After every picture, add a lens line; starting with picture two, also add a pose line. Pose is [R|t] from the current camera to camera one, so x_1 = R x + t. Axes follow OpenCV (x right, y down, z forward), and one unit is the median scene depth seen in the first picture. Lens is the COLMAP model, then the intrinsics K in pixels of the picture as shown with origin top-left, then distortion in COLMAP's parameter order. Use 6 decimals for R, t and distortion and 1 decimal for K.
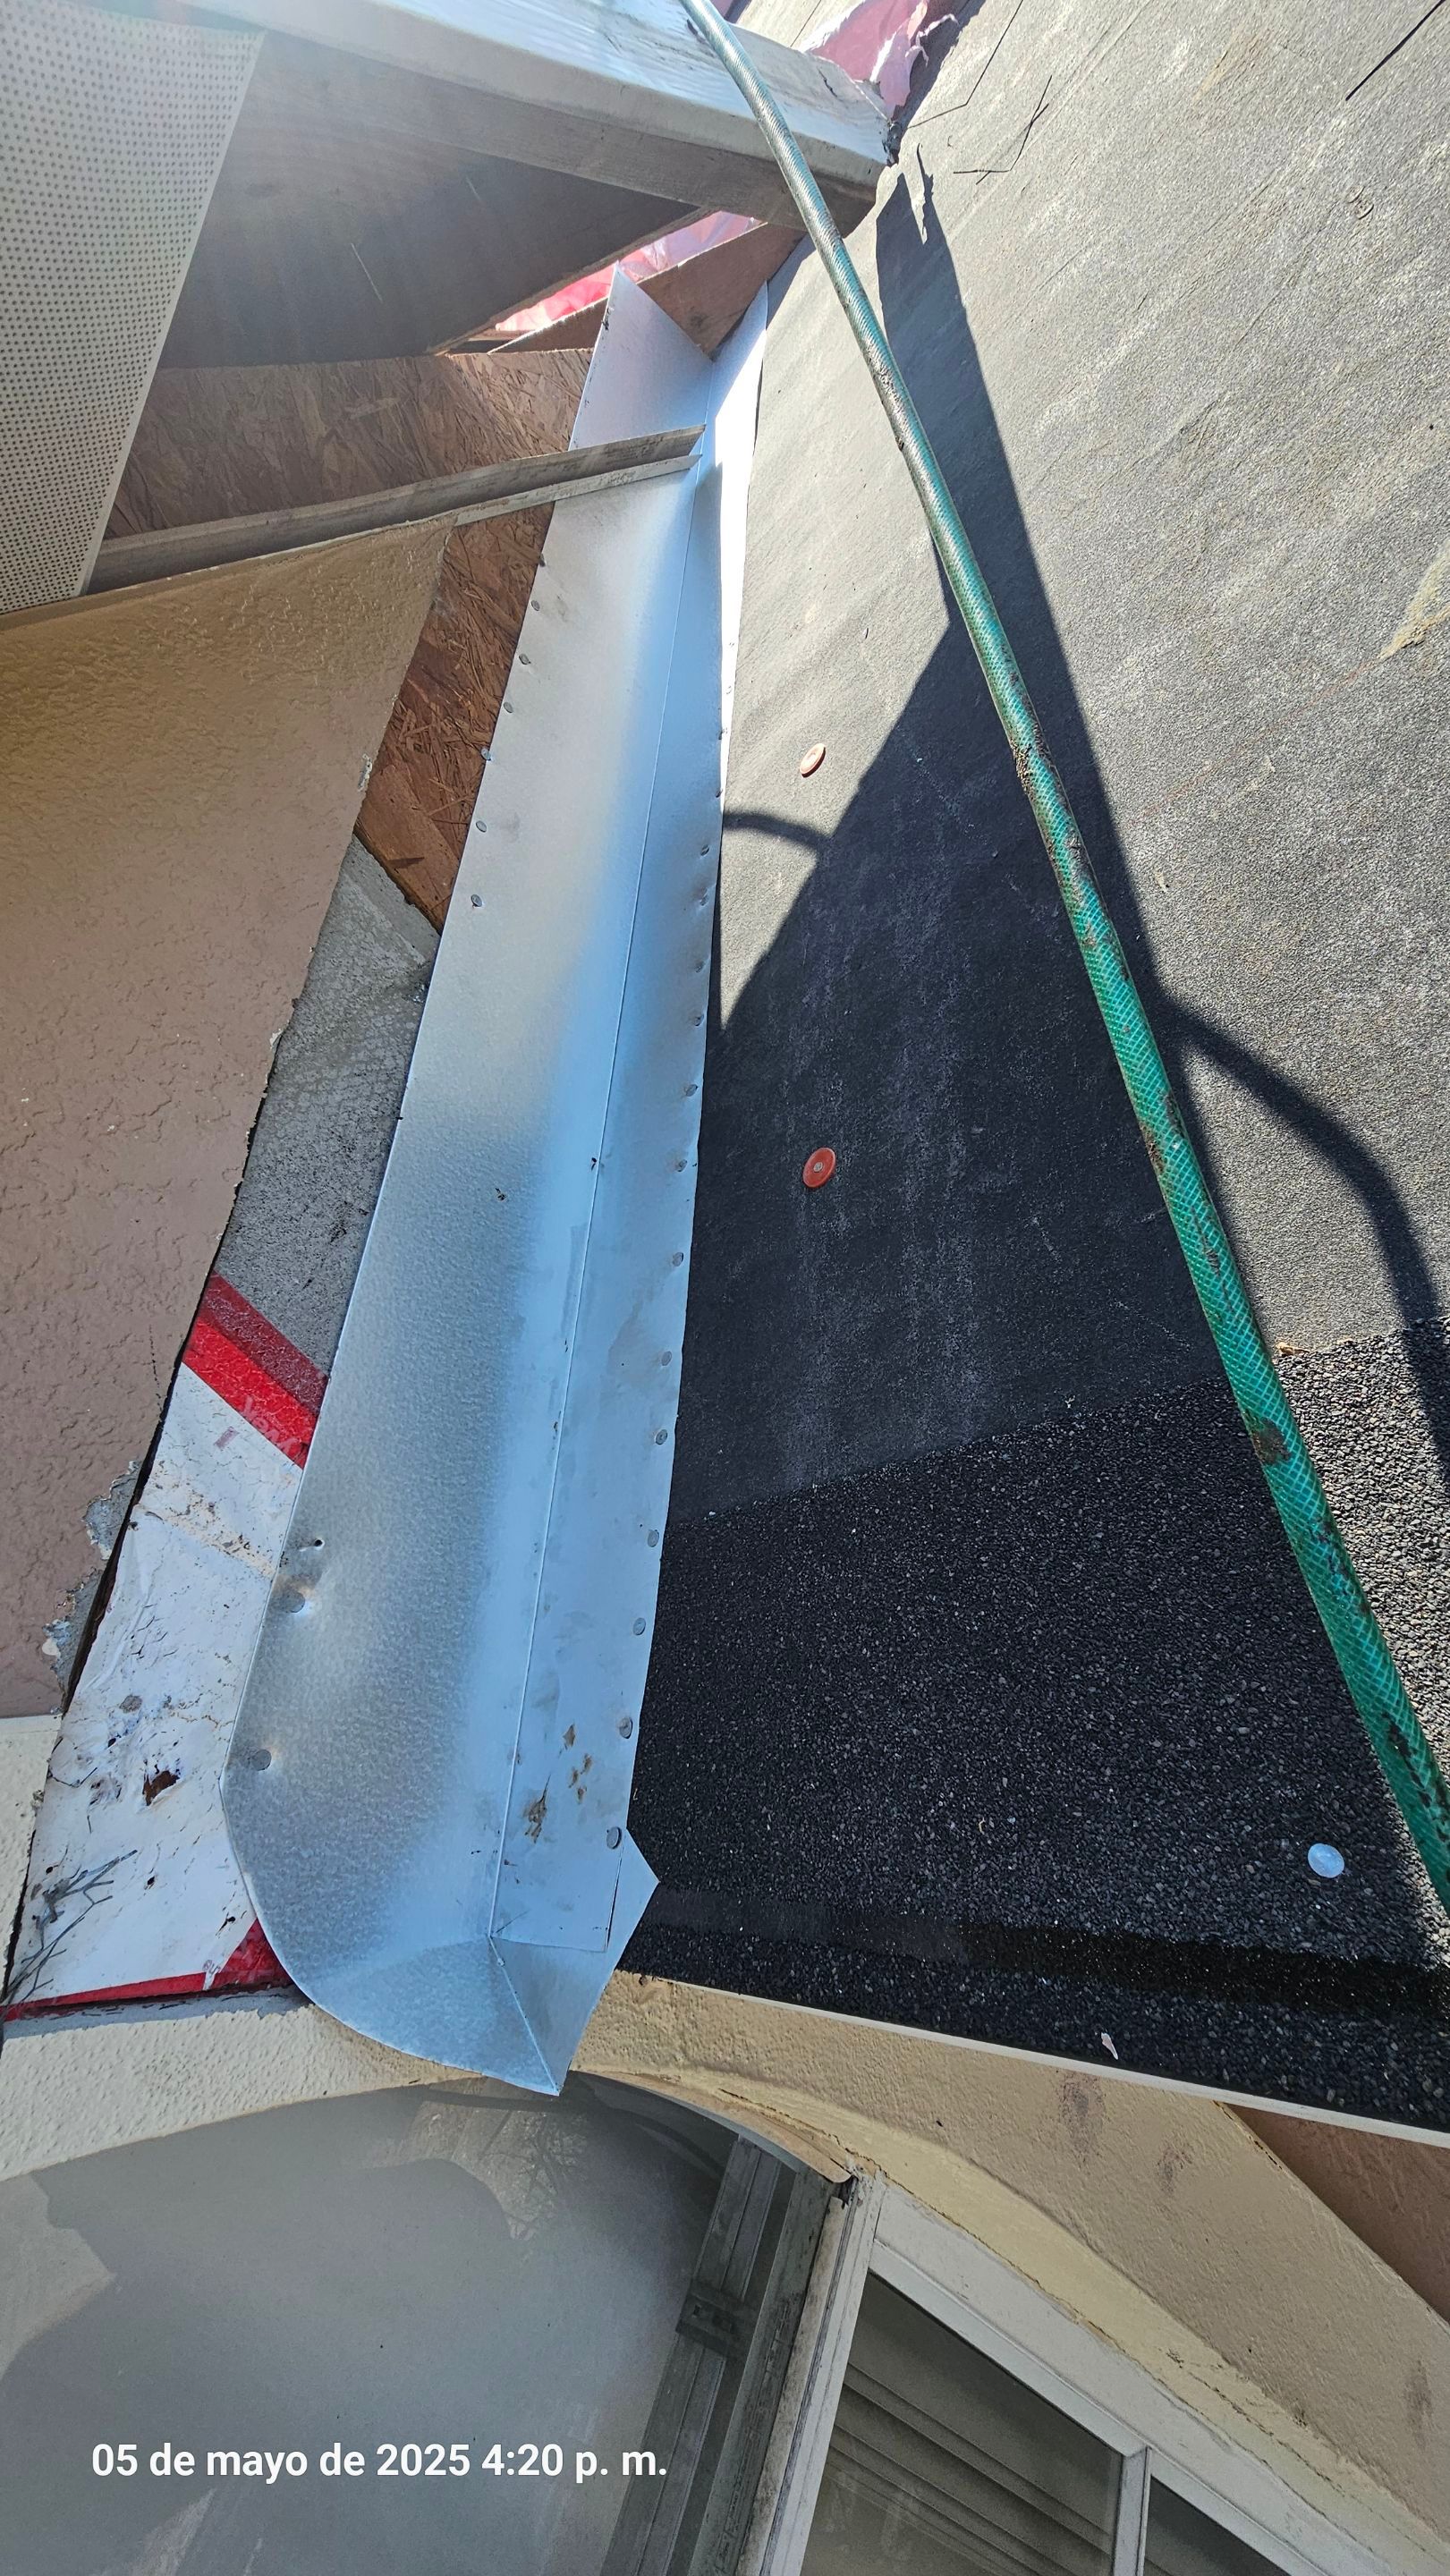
lens RADIAL K [[1047.8, 0, 725.0], [0, 1047.8, 1288.0], [0, 0, 1]] dist [-0.001606, -0.000177]
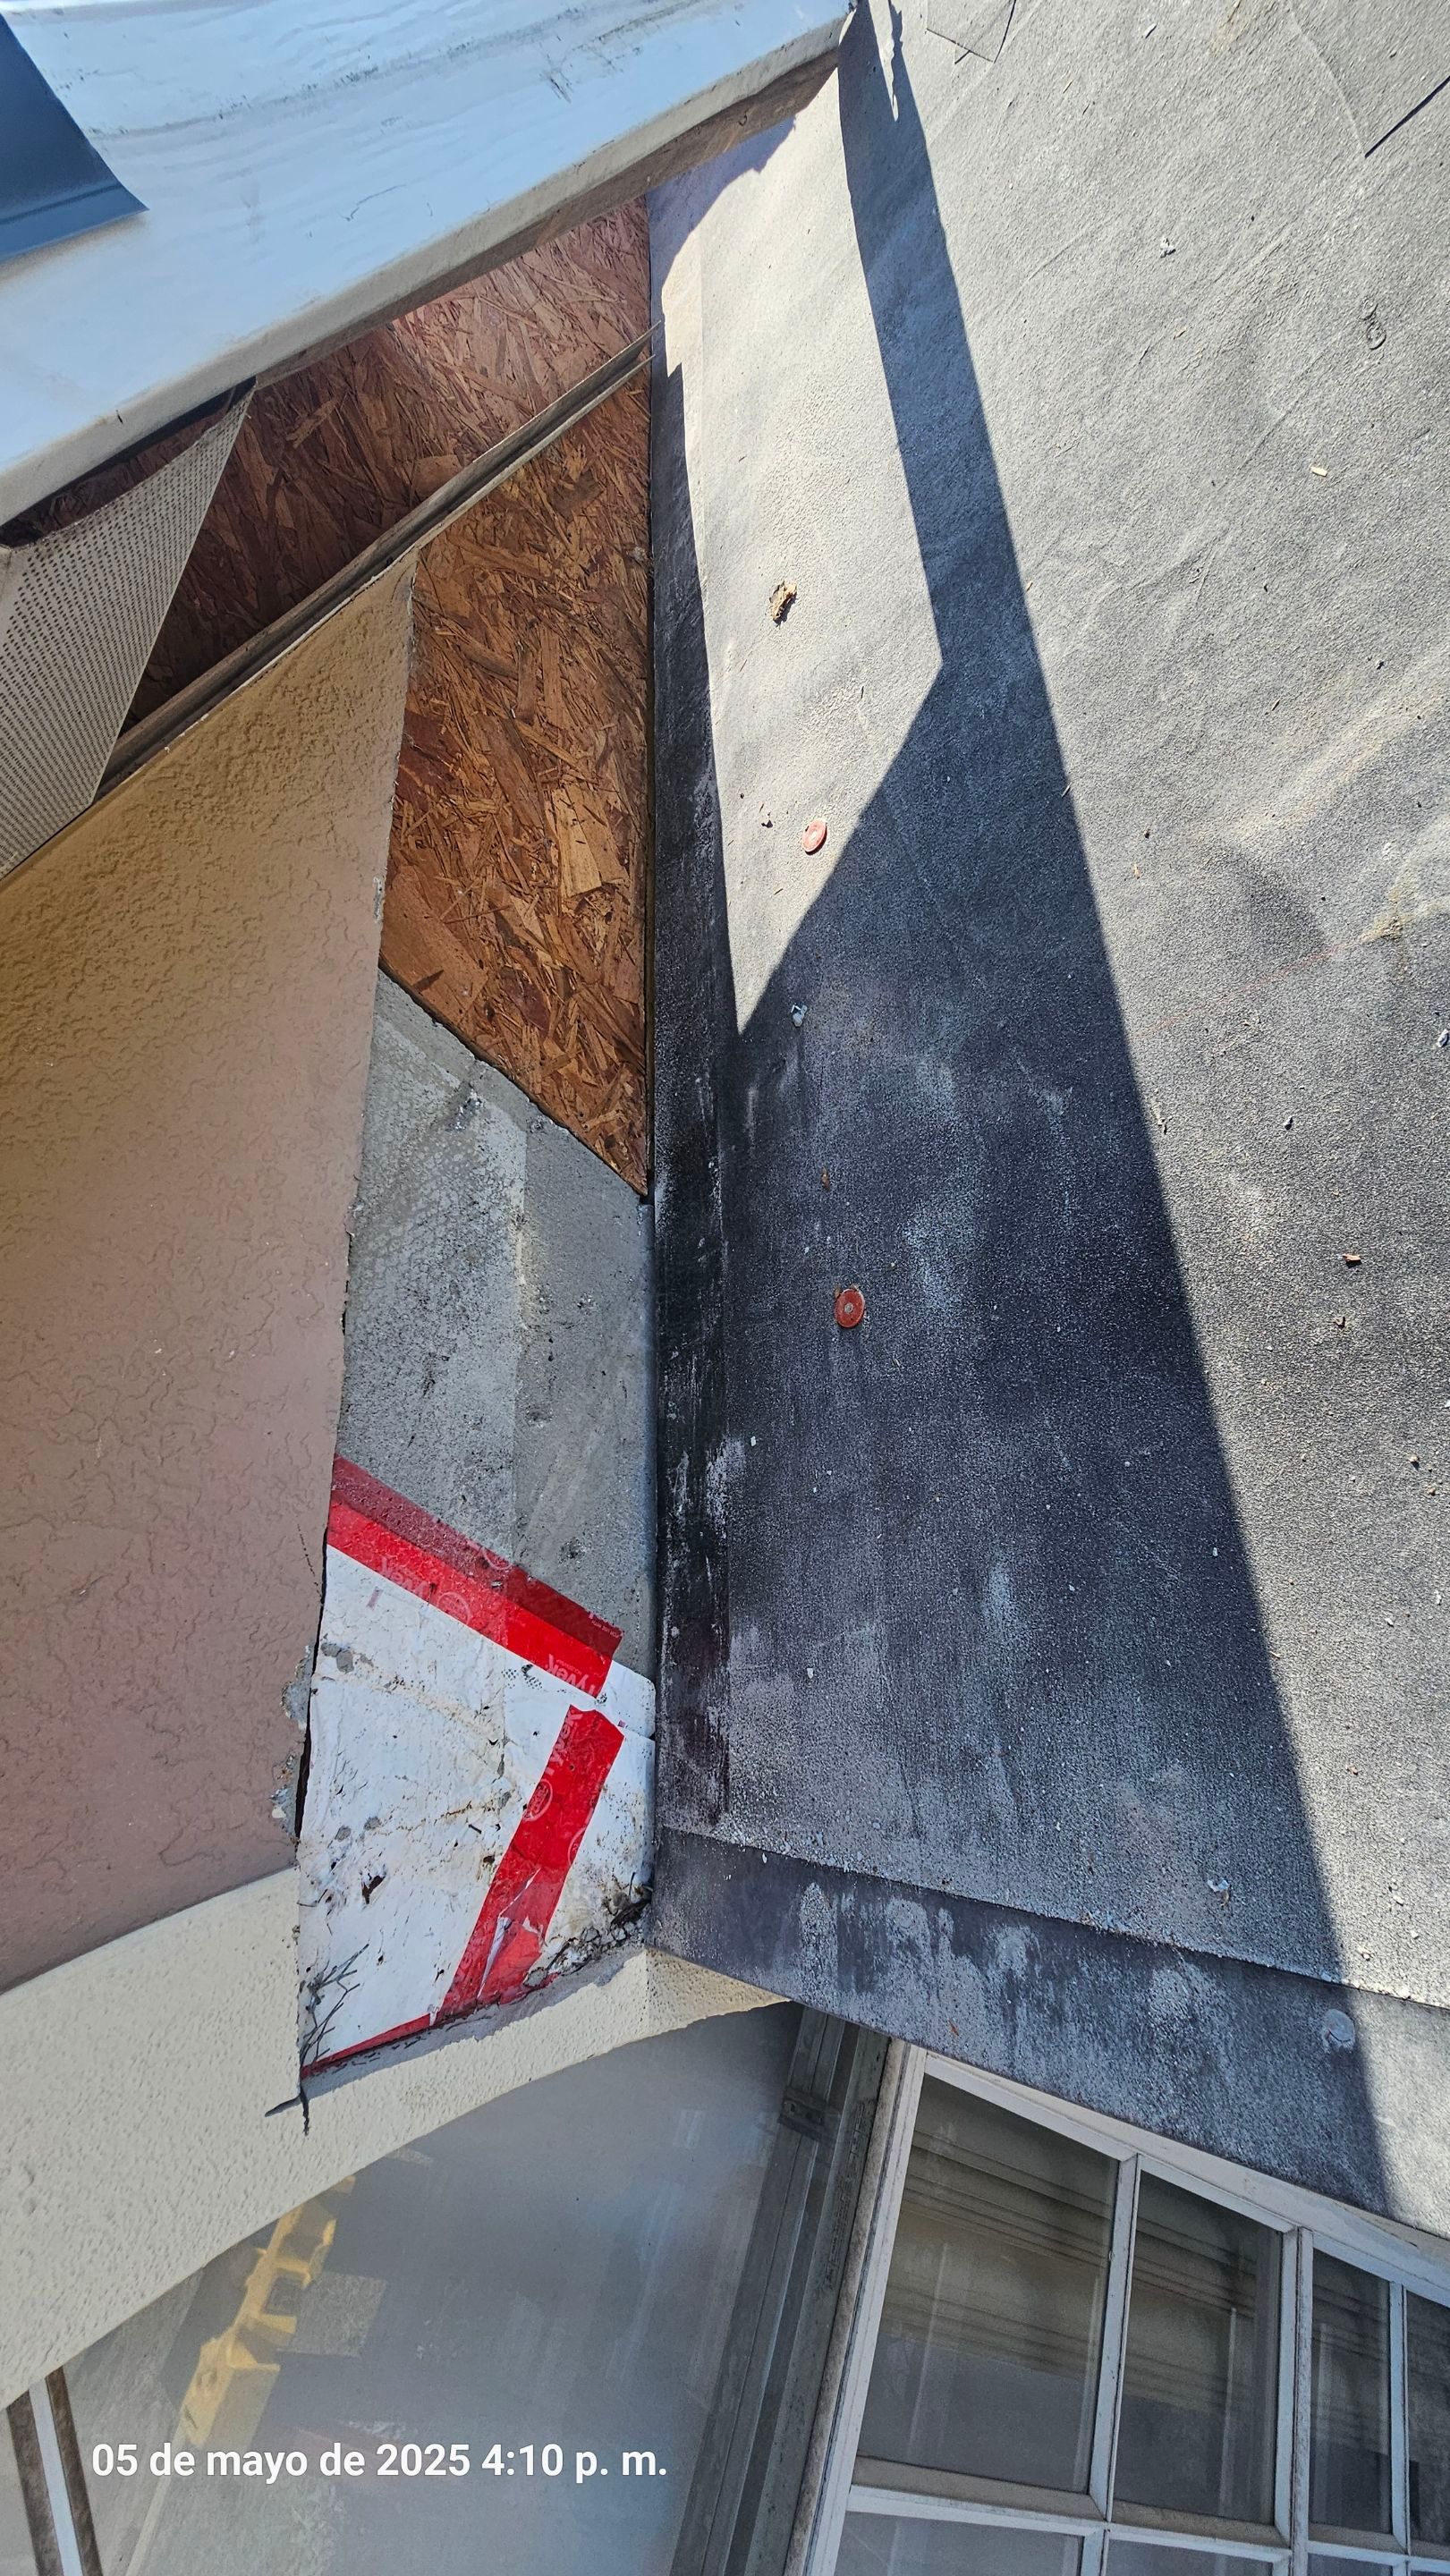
lens RADIAL K [[1047.8, 0, 725.0], [0, 1047.8, 1288.0], [0, 0, 1]] dist [-0.001606, -0.000177]
pose [[0.997213, -0.074603, -0.000984, -0.036511], [0.073324, 0.977506, 0.197753, -0.309432], [-0.013791, -0.197274, 0.980251, -0.078075]]
